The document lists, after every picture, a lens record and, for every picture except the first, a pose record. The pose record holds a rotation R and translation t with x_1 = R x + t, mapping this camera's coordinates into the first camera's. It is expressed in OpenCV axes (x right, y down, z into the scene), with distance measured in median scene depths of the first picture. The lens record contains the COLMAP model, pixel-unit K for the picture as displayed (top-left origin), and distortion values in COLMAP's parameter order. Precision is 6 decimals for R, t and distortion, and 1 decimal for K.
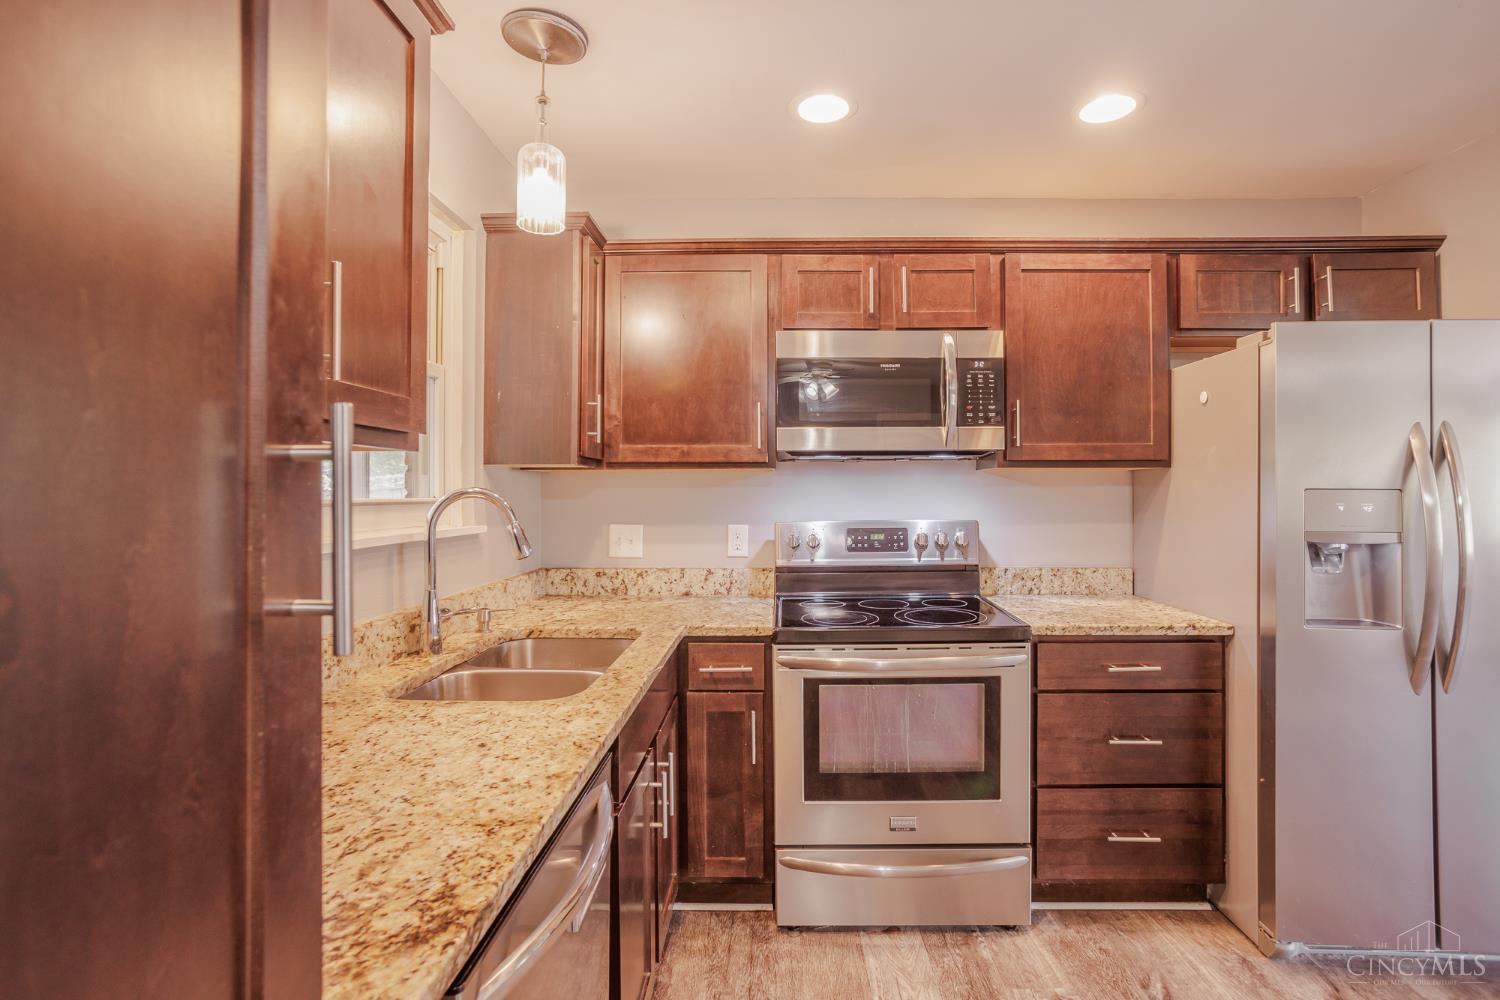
lens RADIAL K [[718.9, 0, 772.3], [0, 718.9, 493.5], [0, 0, 1]] dist [-0.054488, 0.038977]
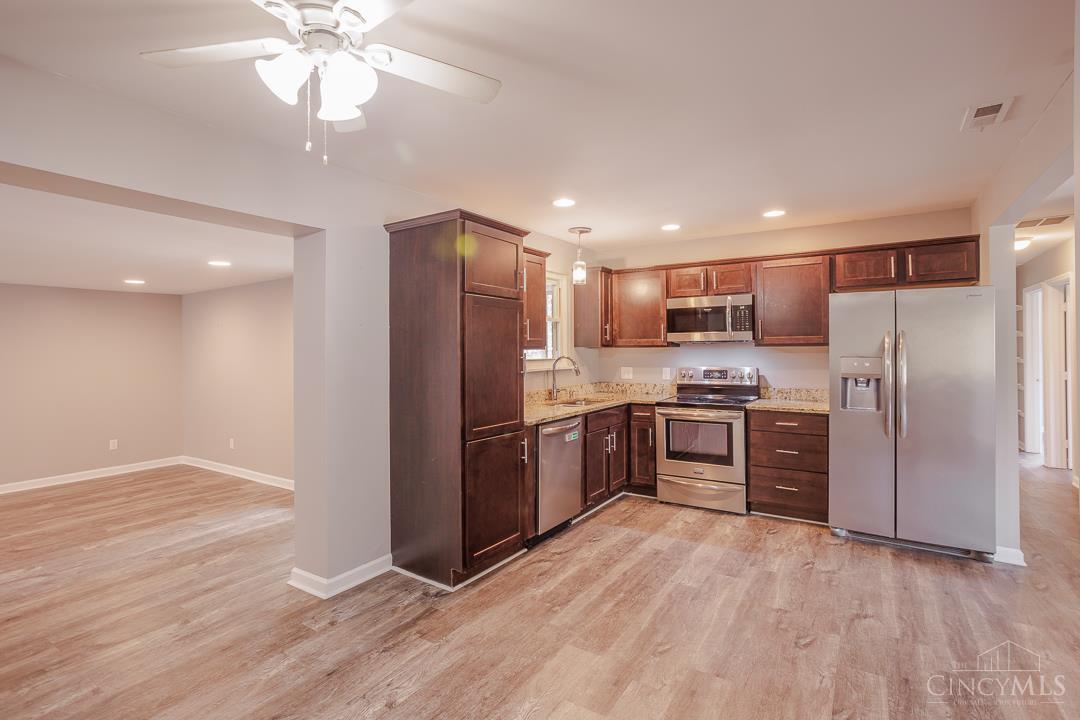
lens RADIAL K [[514.3, 0, 537.1], [0, 514.3, 353.4], [0, 0, 1]] dist [-0.055104, 0.036101]
pose [[0.839060, 0.001308, -0.544037, 0.678563], [0.005400, 0.999928, 0.010733, -0.037407], [0.544012, -0.011943, 0.838993, -0.978936]]
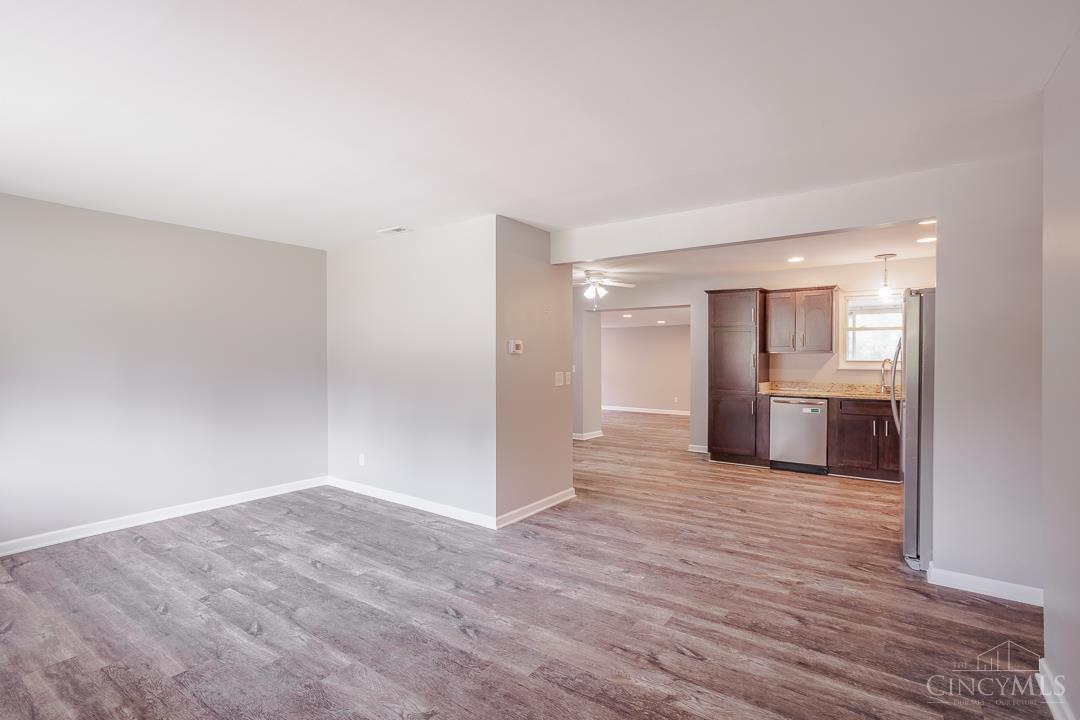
lens RADIAL K [[510.7, 0, 534.9], [0, 510.7, 333.8], [0, 0, 1]] dist [-0.043747, 0.023881]
pose [[-0.587901, -0.032847, -0.808266, 2.671665], [0.005942, 0.998973, -0.044919, -0.024203], [0.808911, -0.031211, -0.587102, 0.823774]]
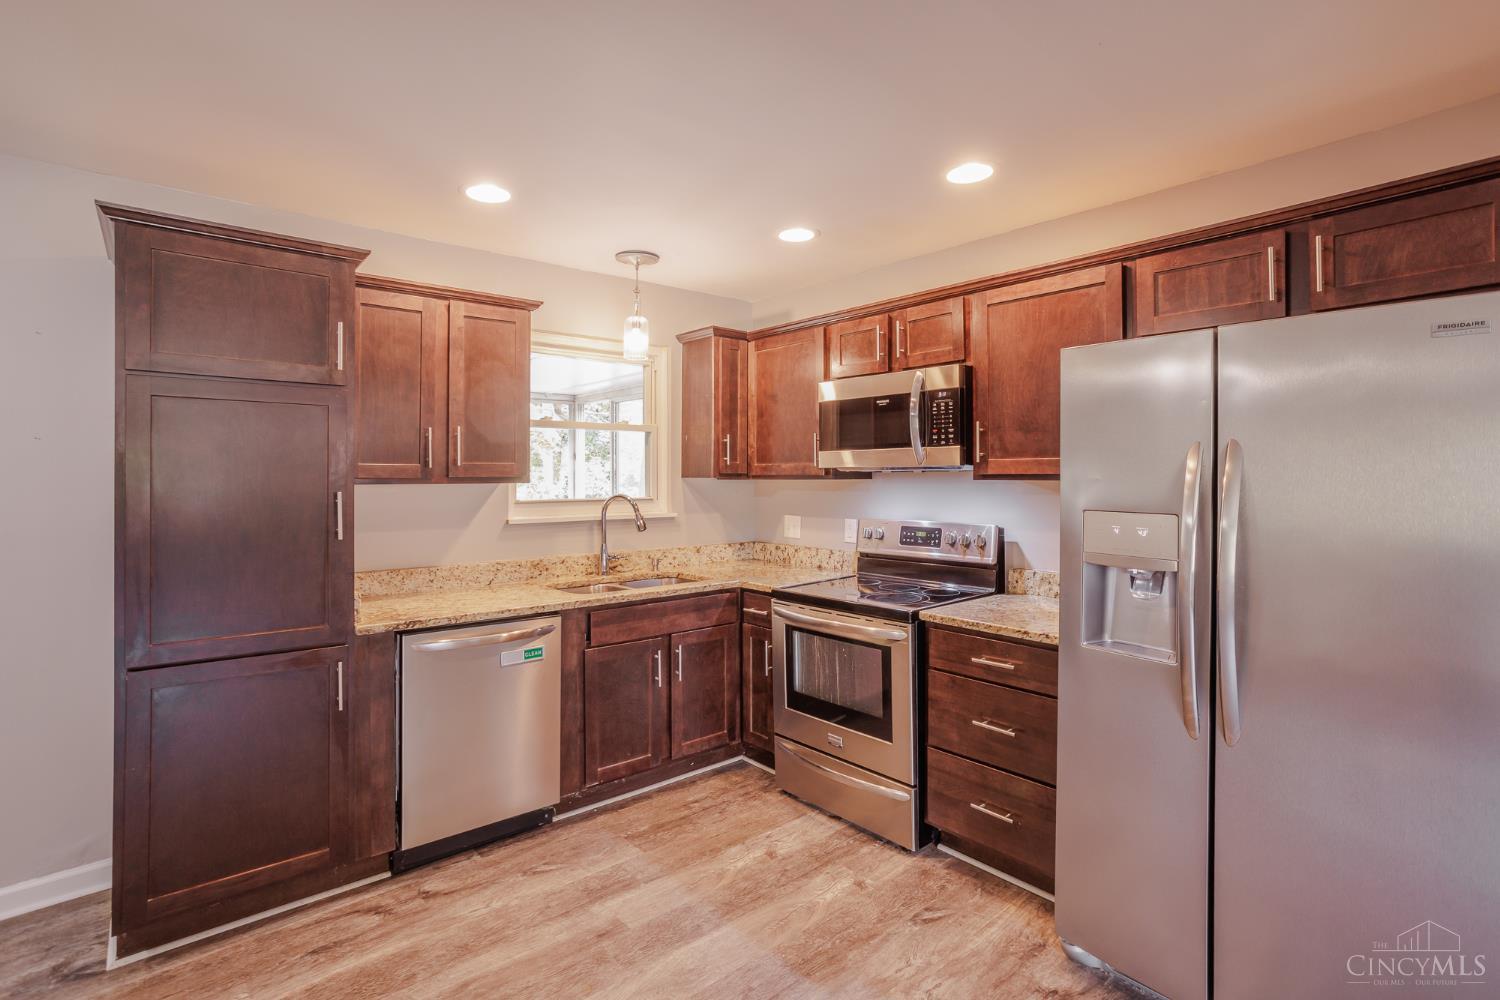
lens RADIAL K [[718.7, 0, 747.2], [0, 718.7, 482.4], [0, 0, 1]] dist [-0.045748, 0.027426]
pose [[0.656891, 0.008492, -0.753938, 0.987727], [-0.000115, 0.999938, 0.011163, -0.047189], [0.753986, -0.007246, 0.656851, -0.033864]]
